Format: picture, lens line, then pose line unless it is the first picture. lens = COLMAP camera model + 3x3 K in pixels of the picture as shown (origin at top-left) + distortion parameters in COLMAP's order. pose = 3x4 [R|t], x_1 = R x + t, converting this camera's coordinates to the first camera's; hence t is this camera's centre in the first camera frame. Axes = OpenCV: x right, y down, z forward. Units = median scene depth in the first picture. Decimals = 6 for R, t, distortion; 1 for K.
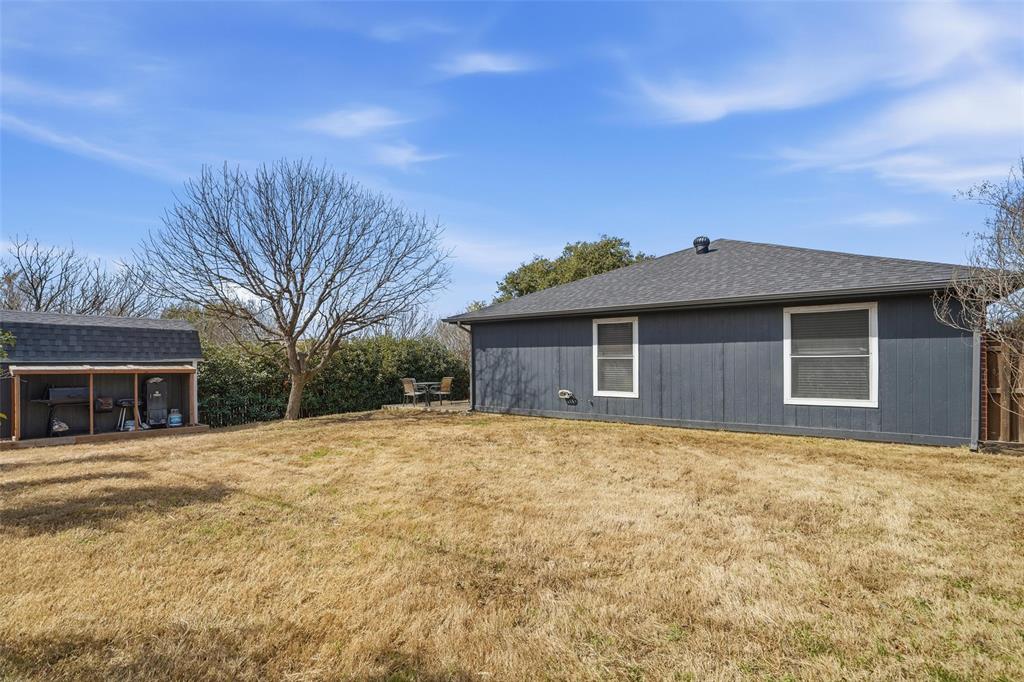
lens RADIAL K [[483.3, 0, 505.3], [0, 483.3, 349.9], [0, 0, 1]] dist [-0.051544, 0.018443]
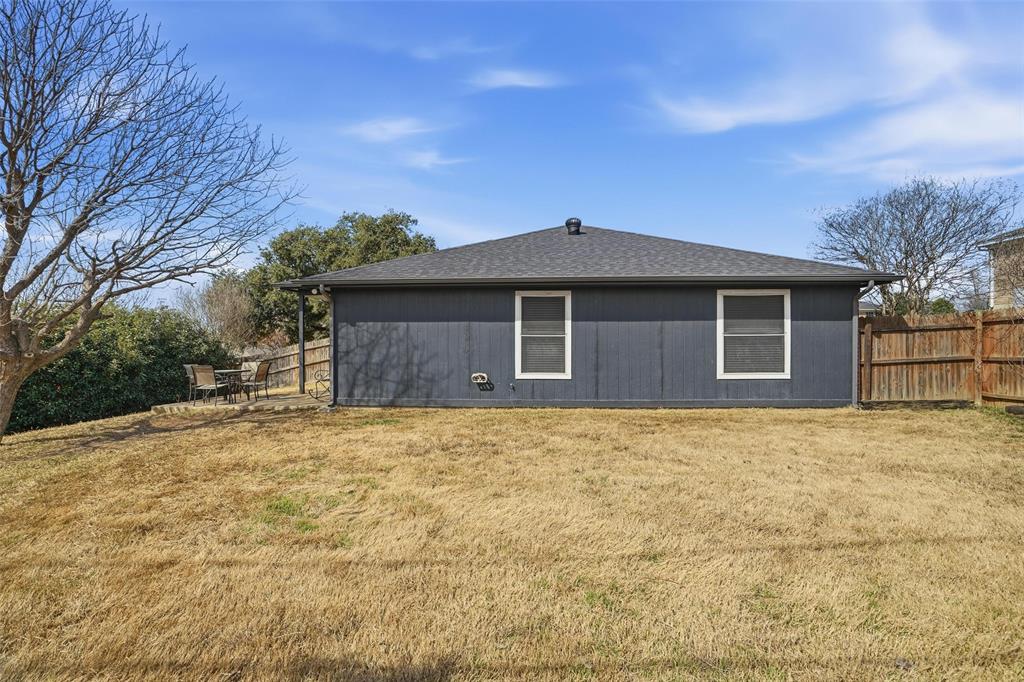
lens RADIAL K [[483.3, 0, 503.4], [0, 483.3, 337.6], [0, 0, 1]] dist [-0.051544, 0.018443]
pose [[0.830593, 0.014558, 0.556689, -0.324147], [-0.015495, 0.999875, -0.003029, 0.023602], [-0.556664, -0.006110, 0.830715, 0.287374]]
